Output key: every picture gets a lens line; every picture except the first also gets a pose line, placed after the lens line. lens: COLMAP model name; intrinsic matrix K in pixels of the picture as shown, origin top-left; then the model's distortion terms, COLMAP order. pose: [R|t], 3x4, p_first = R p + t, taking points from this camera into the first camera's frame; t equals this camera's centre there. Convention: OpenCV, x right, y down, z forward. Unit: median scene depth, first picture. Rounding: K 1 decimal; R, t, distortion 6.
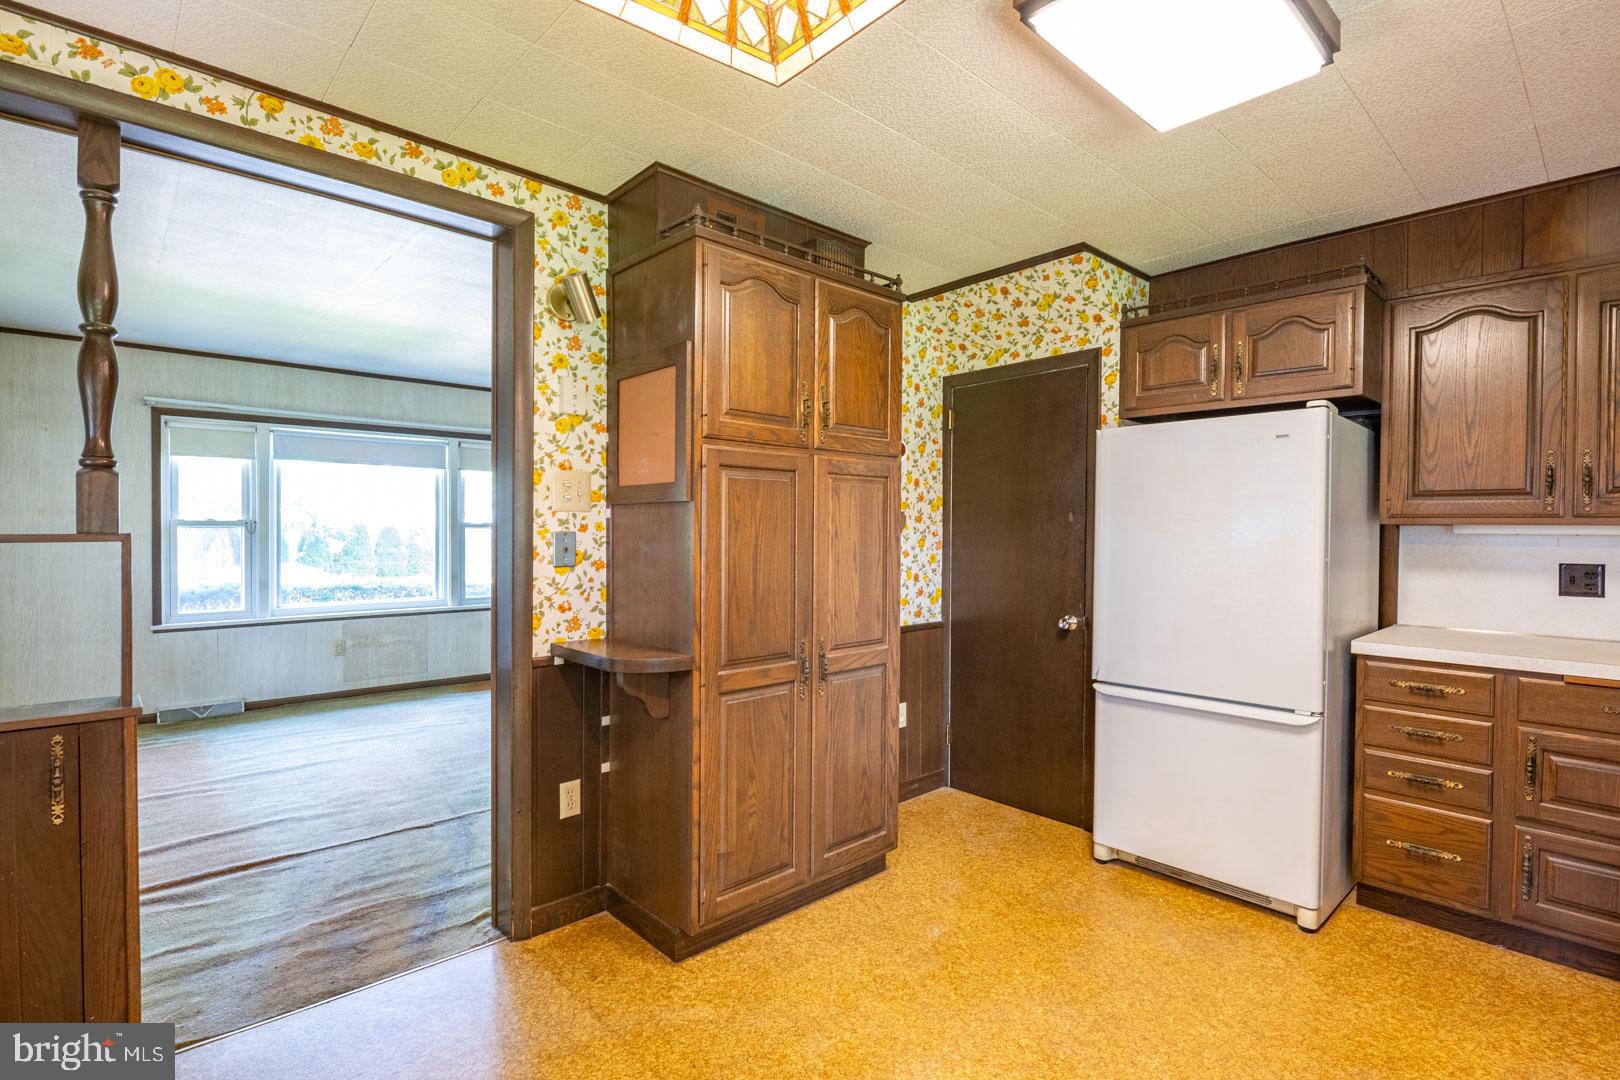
lens RADIAL K [[786.8, 0, 805.3], [0, 786.8, 540.0], [0, 0, 1]] dist [-0.001275, -0.006198]
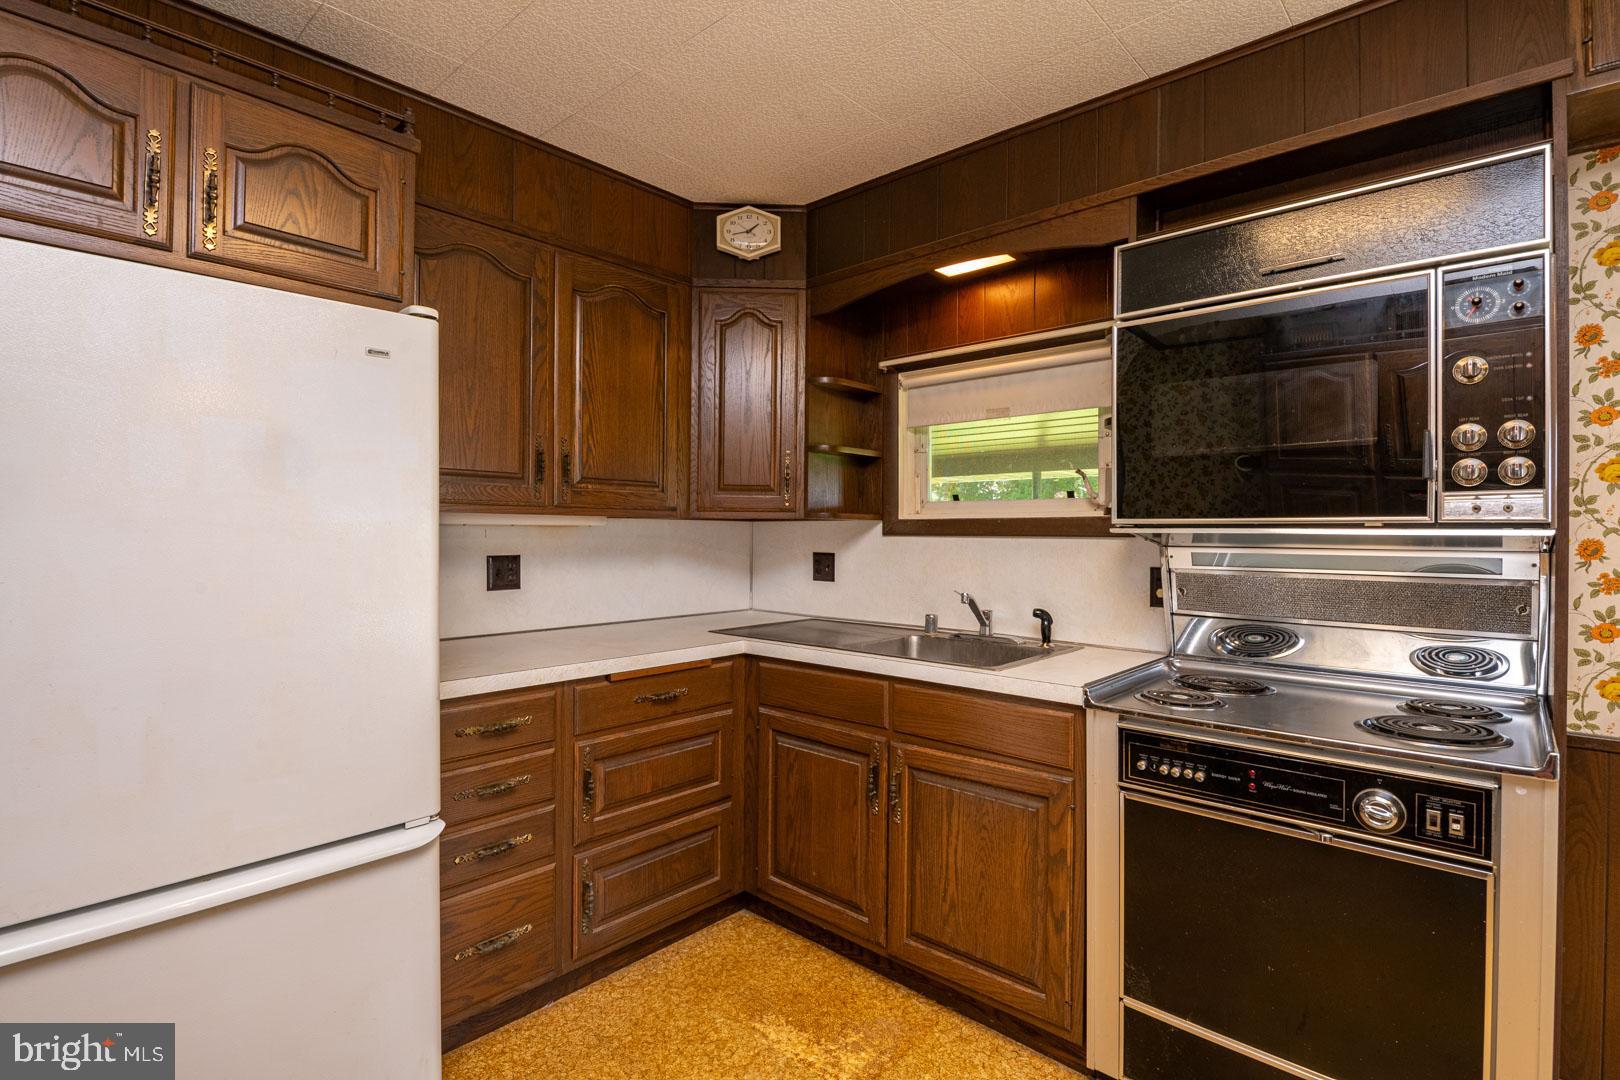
lens RADIAL K [[786.8, 0, 812.4], [0, 786.8, 529.3], [0, 0, 1]] dist [-0.001275, -0.006198]
pose [[-0.108182, -0.004950, 0.994119, 0.001348], [0.006016, 0.999966, 0.005634, -0.003718], [-0.994113, 0.006590, -0.108149, 0.587871]]
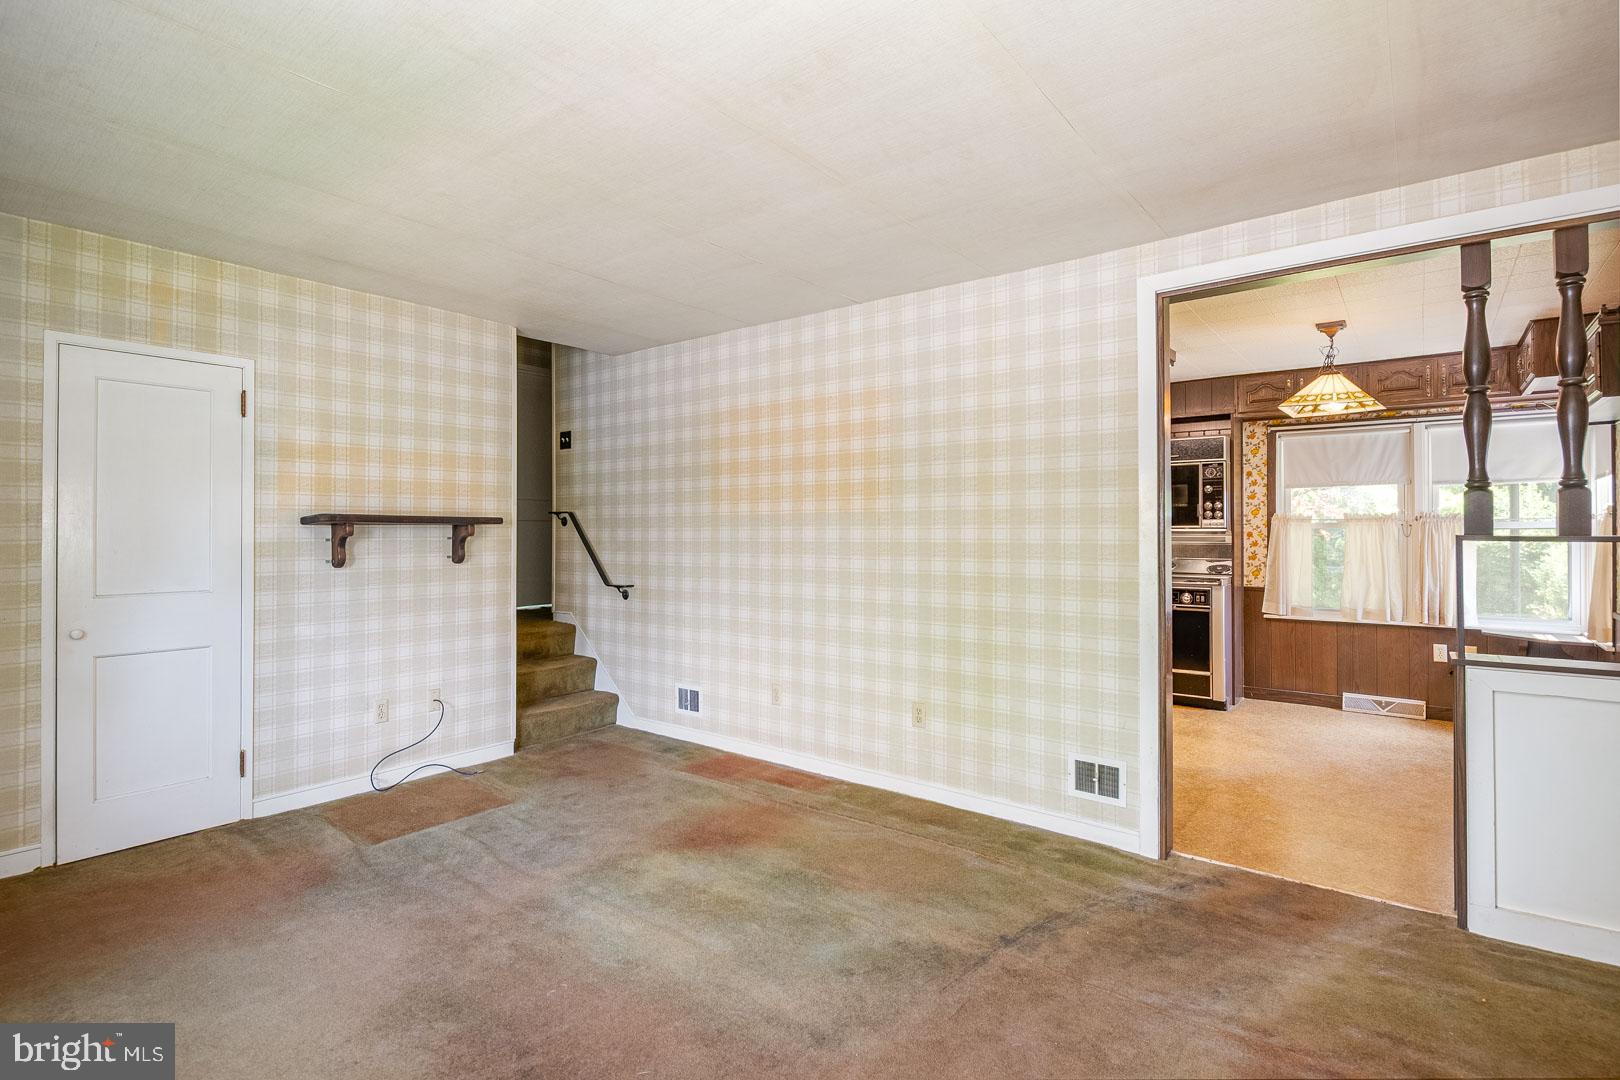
lens RADIAL K [[786.8, 0, 793.6], [0, 786.8, 526.2], [0, 0, 1]] dist [-0.001275, -0.006198]
pose [[-0.165138, 0.001985, 0.986269, -1.149607], [0.014977, 0.999888, 0.000495, -0.020383], [-0.986157, 0.014853, -0.165149, 1.357359]]
